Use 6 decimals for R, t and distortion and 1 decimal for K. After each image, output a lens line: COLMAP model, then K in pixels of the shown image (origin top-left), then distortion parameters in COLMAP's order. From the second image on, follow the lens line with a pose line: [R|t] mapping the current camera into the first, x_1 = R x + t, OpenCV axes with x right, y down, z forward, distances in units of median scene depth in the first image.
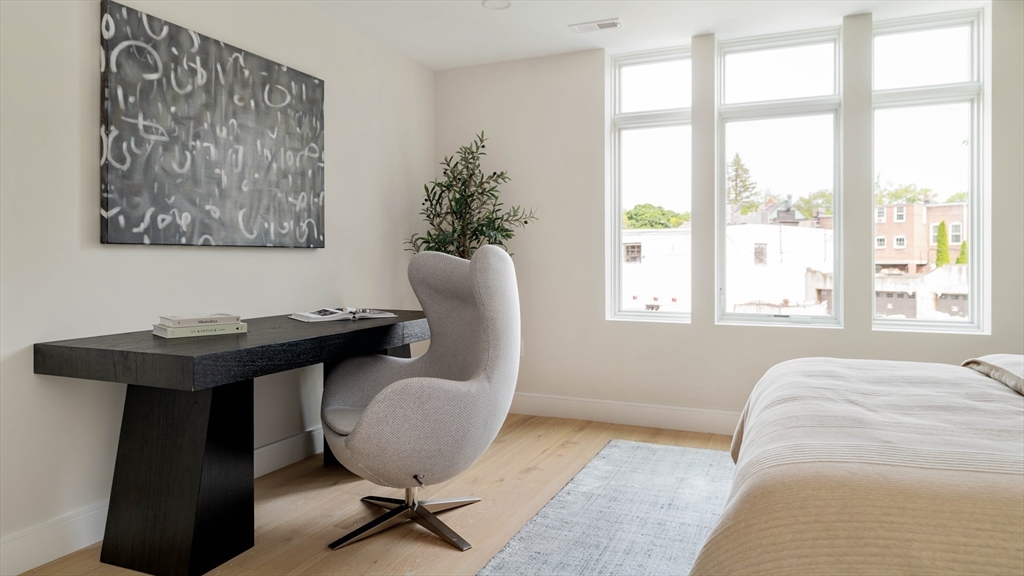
lens RADIAL K [[667.5, 0, 508.4], [0, 667.5, 258.1], [0, 0, 1]] dist [-0.000636, 0.009976]
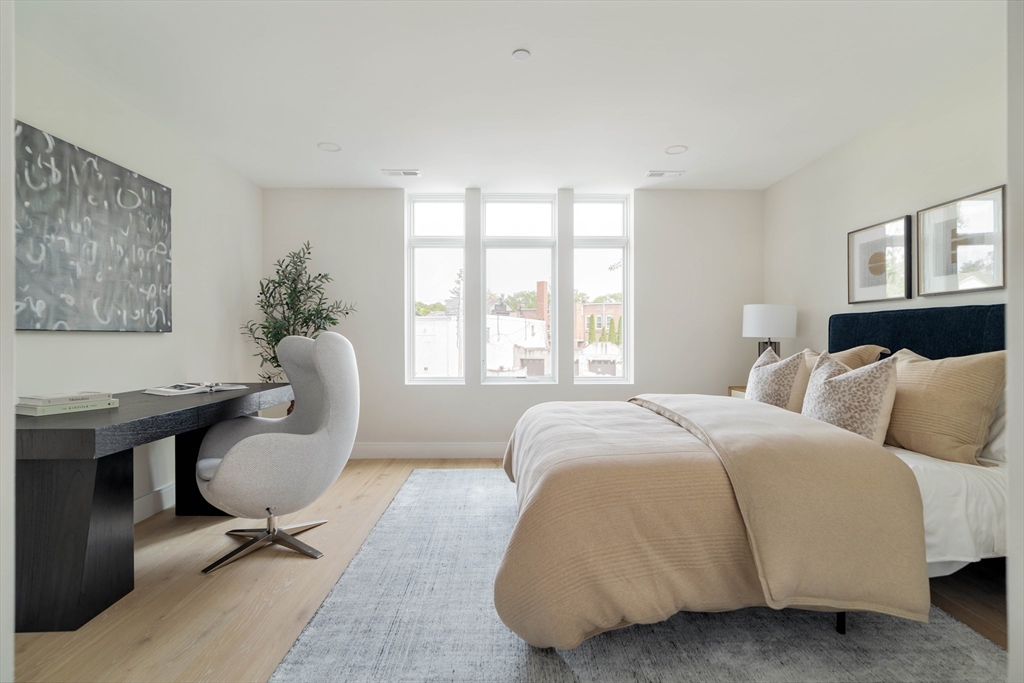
lens RADIAL K [[502.1, 0, 518.4], [0, 502.1, 338.5], [0, 0, 1]] dist [0.006193, 0.001822]
pose [[0.907458, -0.000947, 0.420141, -0.092828], [0.000303, 0.999999, 0.001598, -0.005271], [-0.420142, -0.001323, 0.907457, -0.053493]]
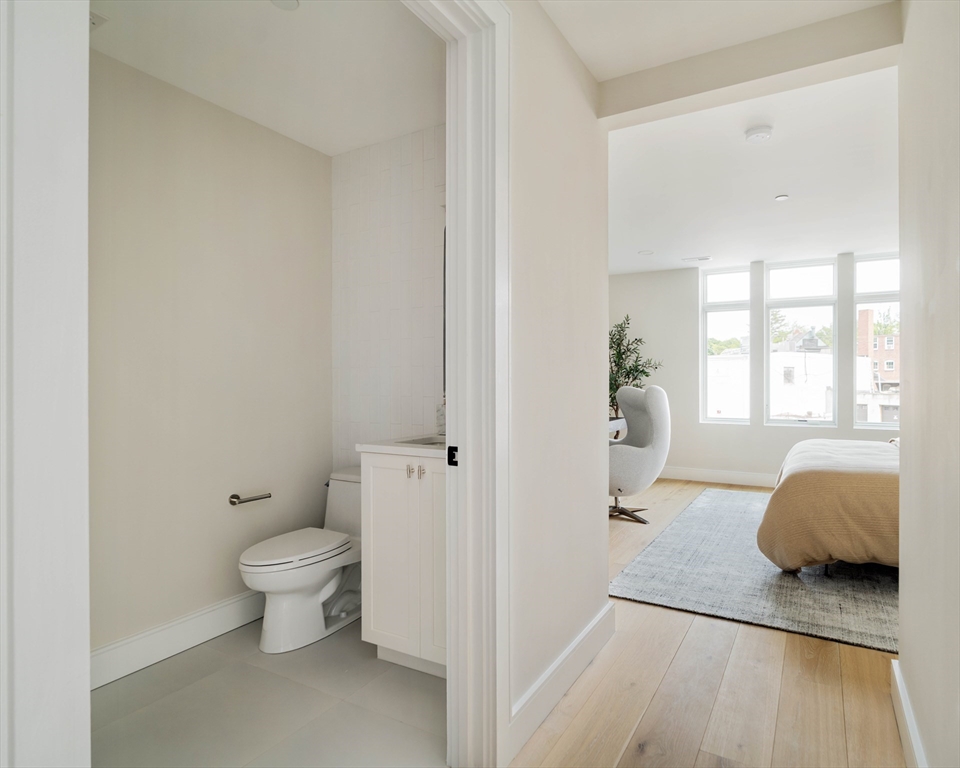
lens RADIAL K [[547.4, 0, 535.3], [0, 547.4, 379.8], [0, 0, 1]] dist [-0.016676, 0.001280]
pose [[0.997282, -0.000417, -0.073676, -0.207192], [0.000775, 0.999988, 0.004824, -0.031412], [0.073673, -0.004868, 0.997271, -0.535434]]
